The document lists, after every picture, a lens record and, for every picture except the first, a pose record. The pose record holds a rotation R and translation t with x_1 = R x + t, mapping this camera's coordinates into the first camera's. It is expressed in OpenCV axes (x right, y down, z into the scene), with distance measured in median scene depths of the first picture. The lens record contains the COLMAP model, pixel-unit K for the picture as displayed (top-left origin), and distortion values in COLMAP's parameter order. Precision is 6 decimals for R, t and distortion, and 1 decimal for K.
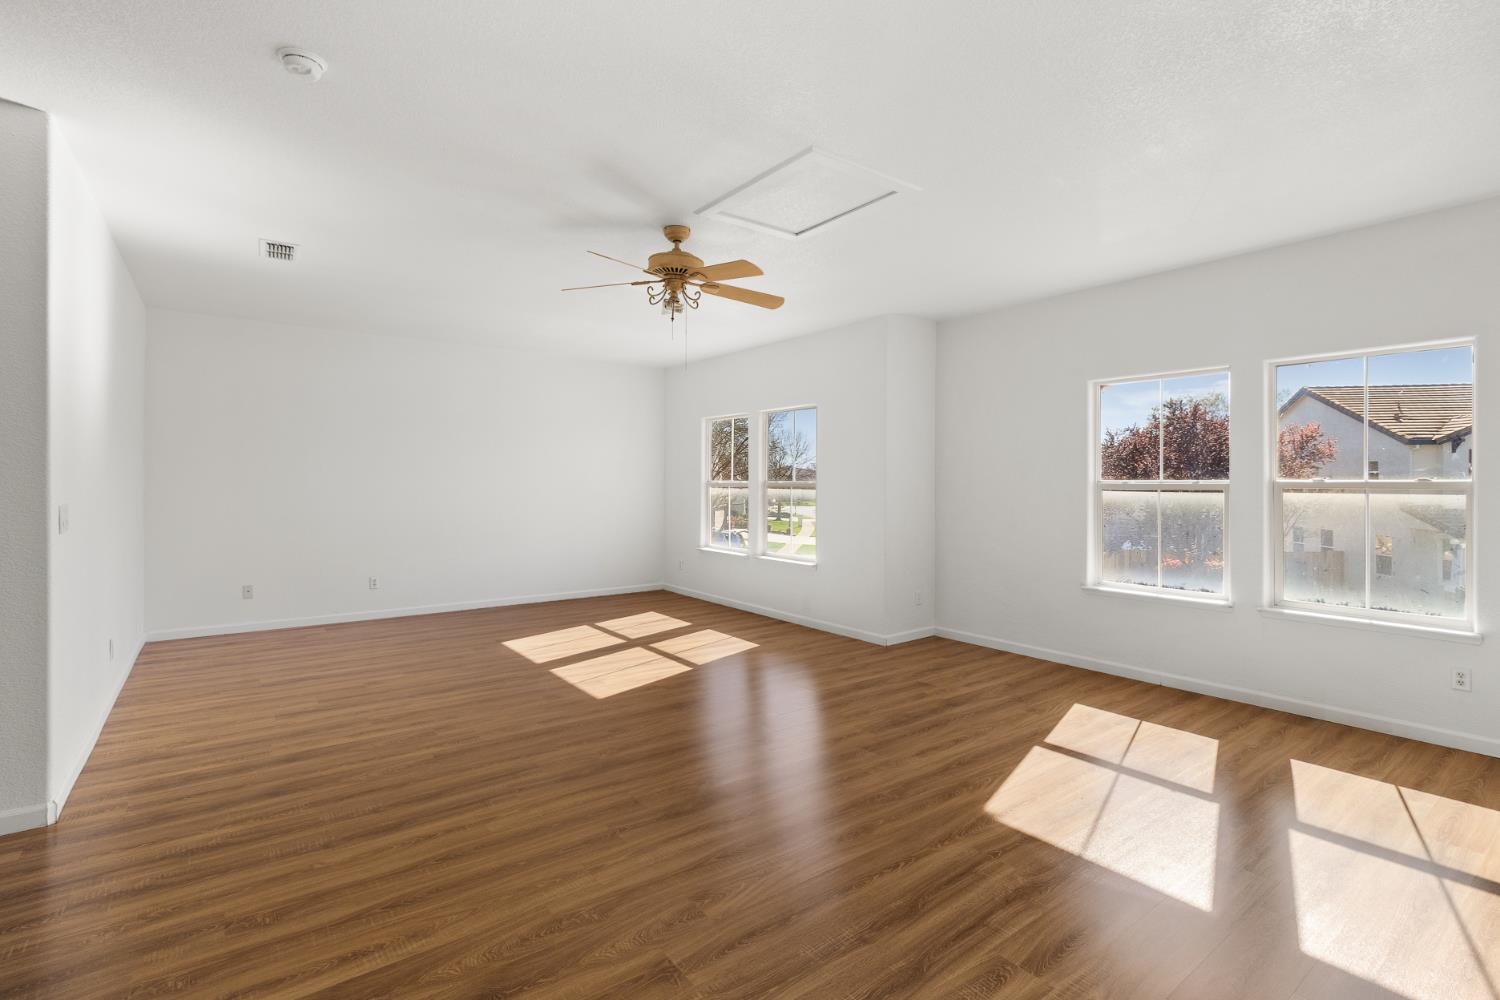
lens RADIAL K [[700.3, 0, 756.9], [0, 700.3, 487.2], [0, 0, 1]] dist [0.001766, -0.000565]
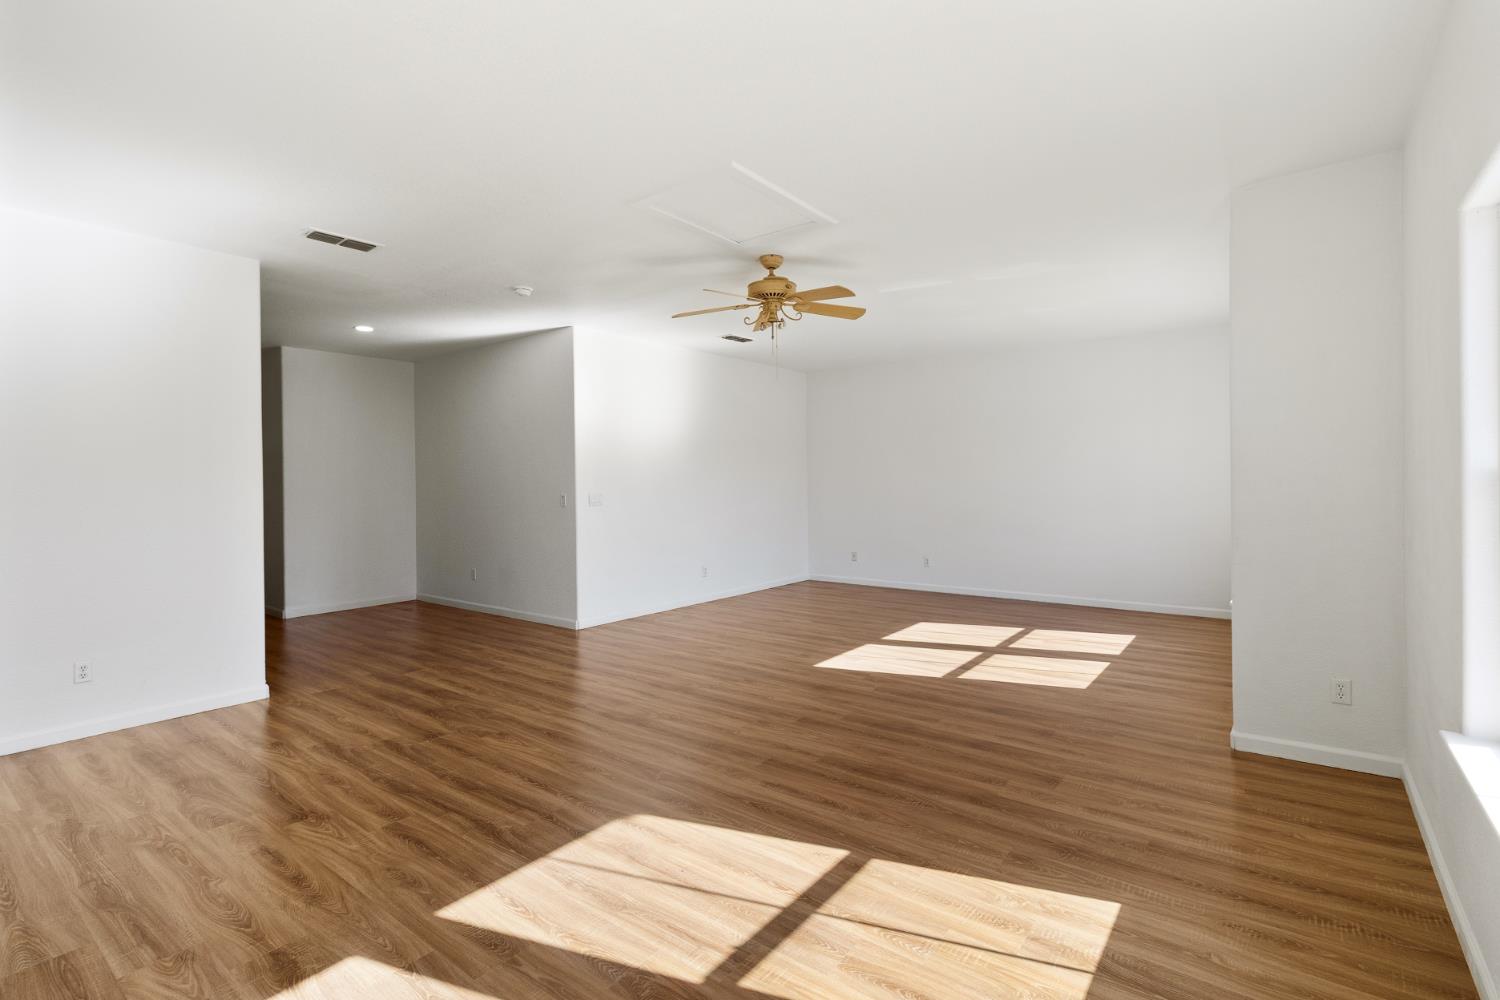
lens RADIAL K [[706.6, 0, 755.0], [0, 706.6, 486.0], [0, 0, 1]] dist [0.000221, -0.000260]
pose [[0.257771, 0.002959, -0.966202, 1.007587], [0.004155, 0.999983, 0.004170, -0.002383], [0.966197, -0.005089, 0.257754, 0.690810]]
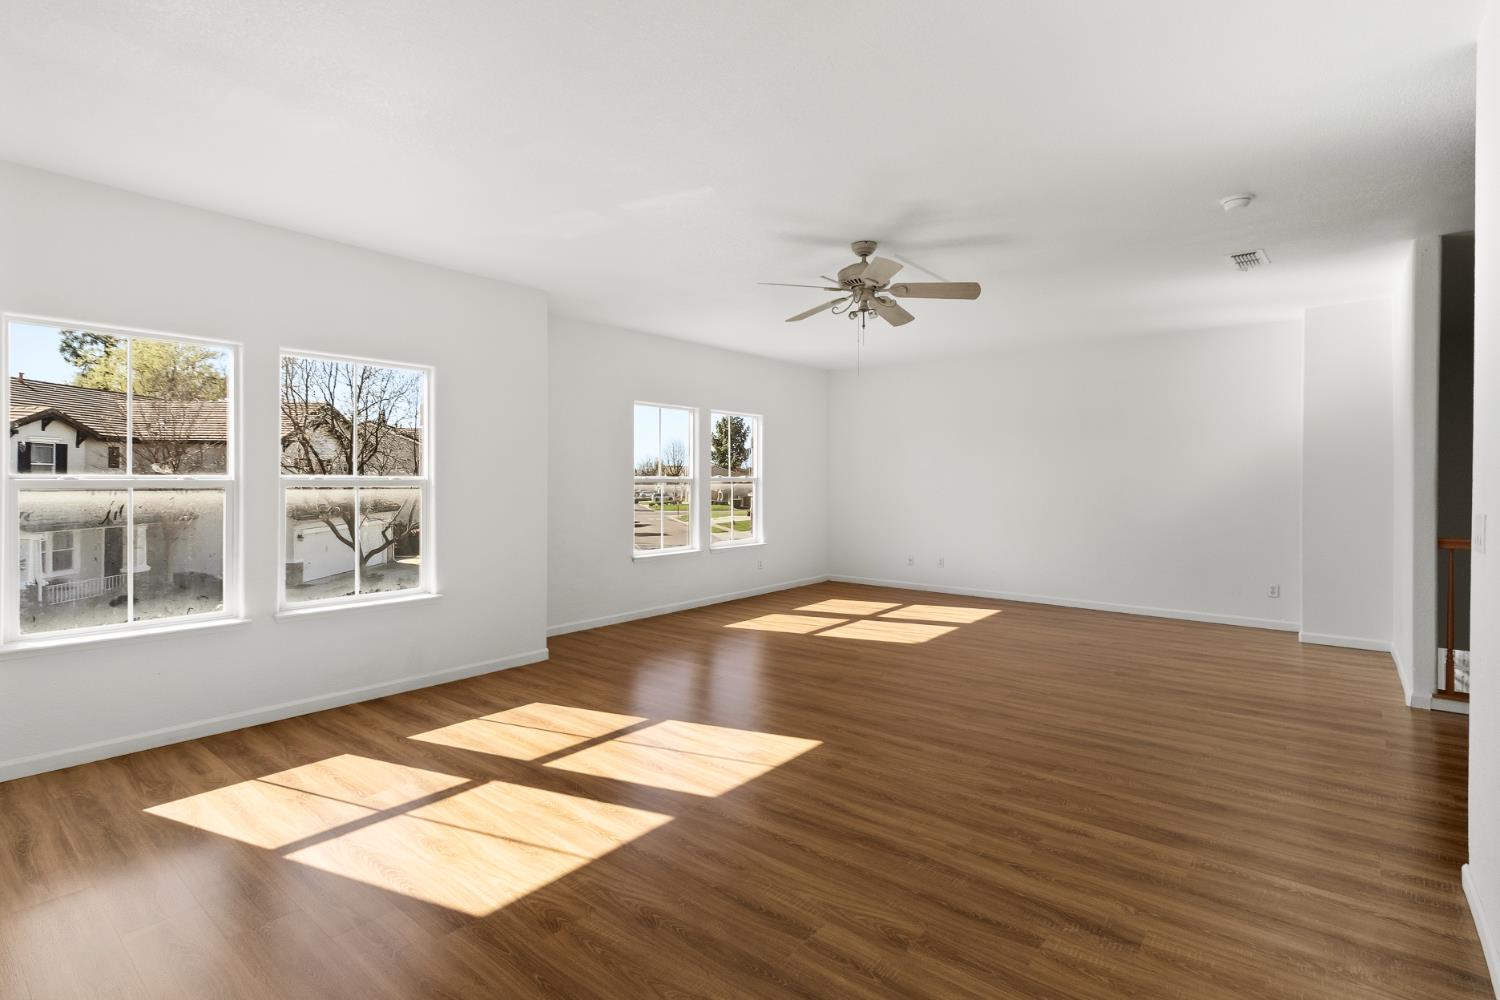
lens RADIAL K [[706.6, 0, 755.0], [0, 706.6, 486.0], [0, 0, 1]] dist [0.000221, -0.000260]
pose [[-0.226760, -0.013982, 0.973850, -1.166377], [0.007364, 0.999844, 0.016069, -0.016395], [-0.973923, 0.010815, -0.226622, 1.444891]]
